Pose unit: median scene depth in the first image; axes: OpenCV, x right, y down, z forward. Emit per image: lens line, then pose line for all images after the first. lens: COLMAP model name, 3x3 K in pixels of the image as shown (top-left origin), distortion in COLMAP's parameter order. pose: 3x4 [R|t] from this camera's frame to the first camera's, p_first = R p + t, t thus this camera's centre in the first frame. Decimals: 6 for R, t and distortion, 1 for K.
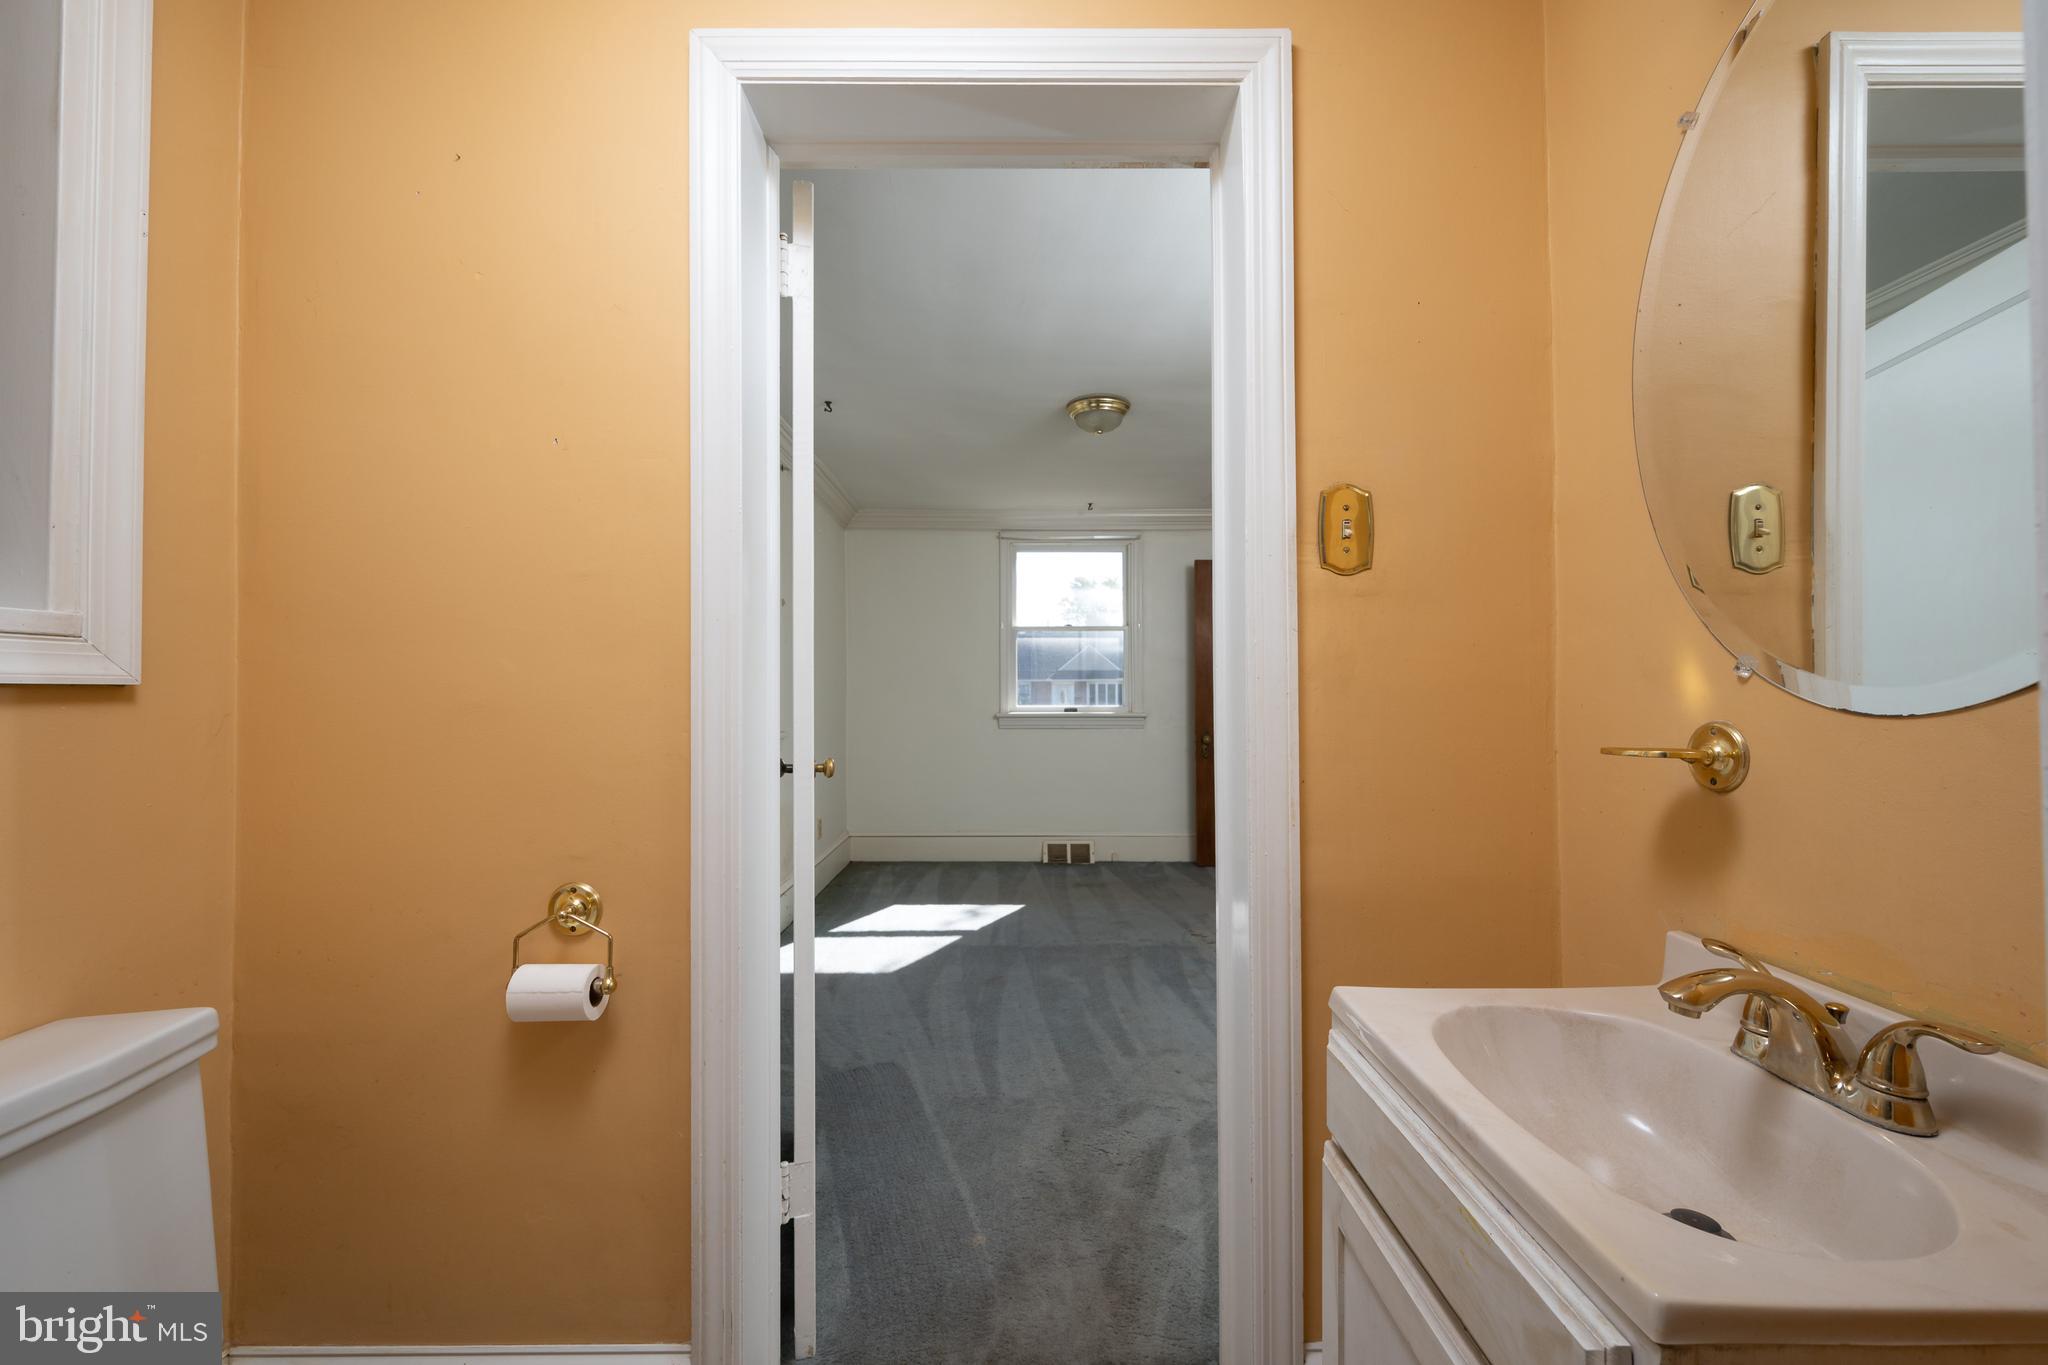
lens RADIAL K [[821.2, 0, 1020.1], [0, 821.2, 686.1], [0, 0, 1]] dist [-0.002552, -0.000212]
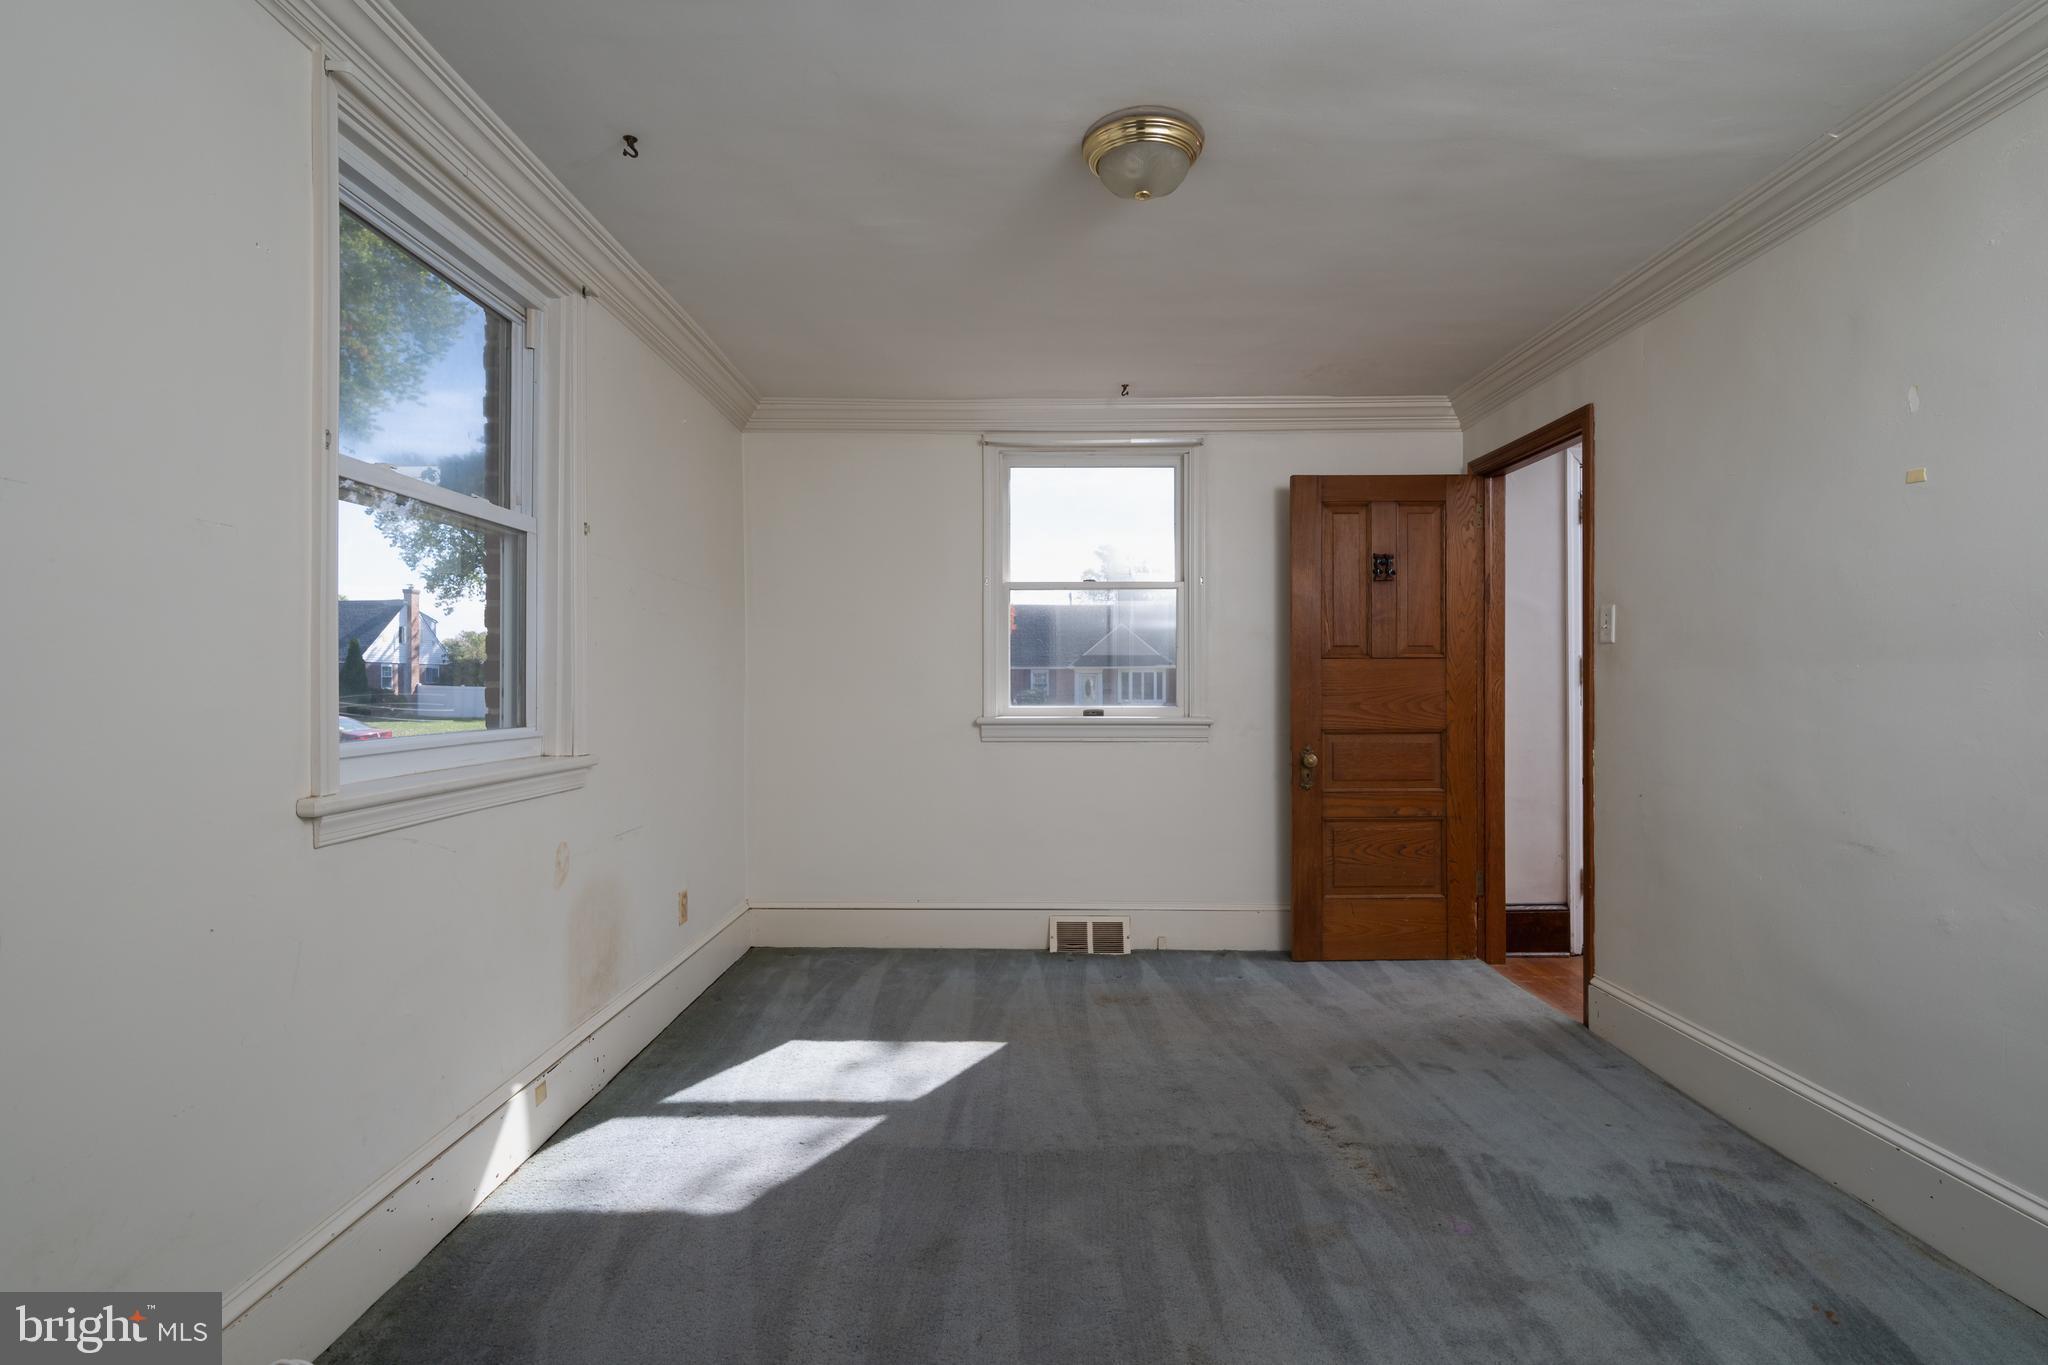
lens RADIAL K [[1015.6, 0, 1024.6], [0, 1015.6, 679.7], [0, 0, 1]] dist [-0.003767, -0.000082]
pose [[0.999943, 0.001540, -0.010565, 0.017084], [-0.001495, 0.999990, 0.004247, -0.000001], [0.010571, -0.004230, 0.999935, 0.215873]]
